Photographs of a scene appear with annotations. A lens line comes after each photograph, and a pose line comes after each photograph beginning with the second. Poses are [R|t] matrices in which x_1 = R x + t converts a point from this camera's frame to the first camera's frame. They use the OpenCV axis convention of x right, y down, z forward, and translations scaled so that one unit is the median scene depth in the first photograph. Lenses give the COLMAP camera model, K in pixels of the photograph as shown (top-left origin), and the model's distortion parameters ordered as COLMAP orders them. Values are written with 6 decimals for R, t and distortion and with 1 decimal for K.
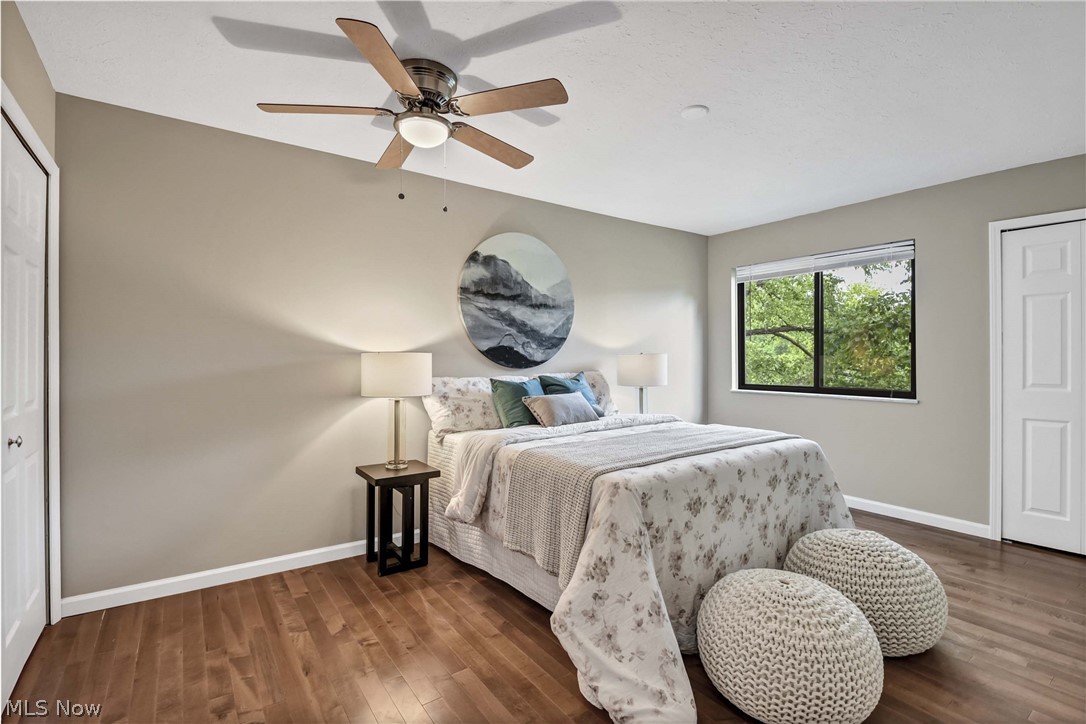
lens RADIAL K [[527.0, 0, 547.0], [0, 527.0, 363.2], [0, 0, 1]] dist [0.001503, -0.000036]
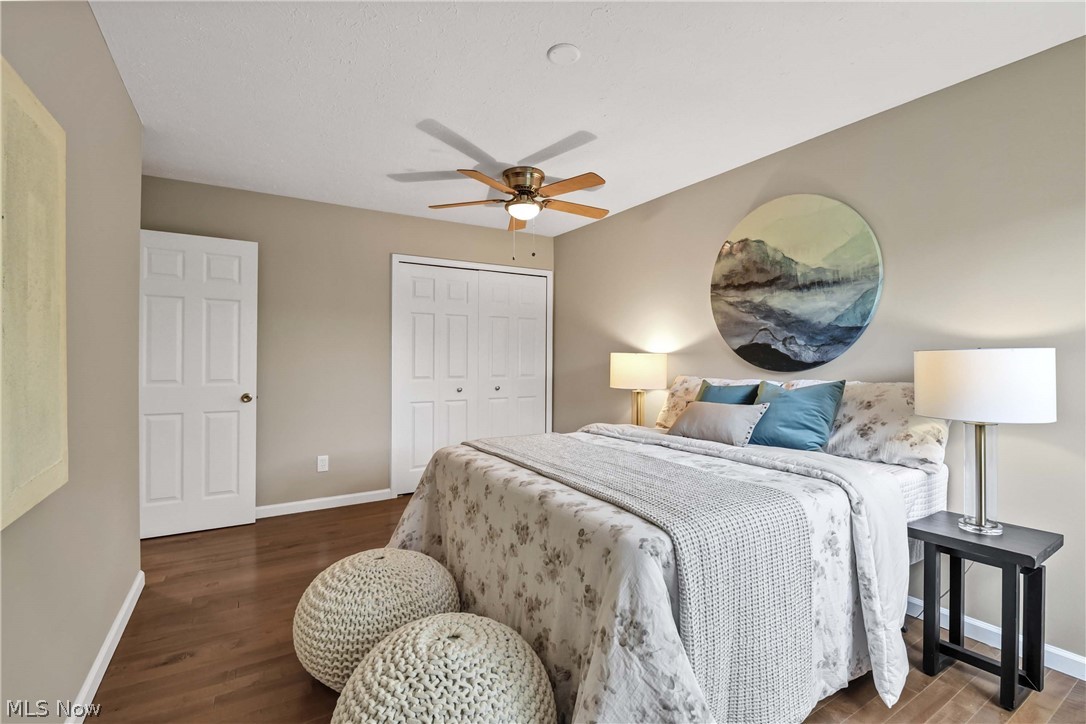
lens RADIAL K [[481.2, 0, 543.0], [0, 481.2, 362.0], [0, 0, 1]] dist [0.001173, -0.007856]
pose [[-0.060870, 0.009326, -0.998102, 0.684275], [-0.005641, 0.999937, 0.009687, -0.009130], [0.998130, 0.006220, -0.060813, 0.697987]]
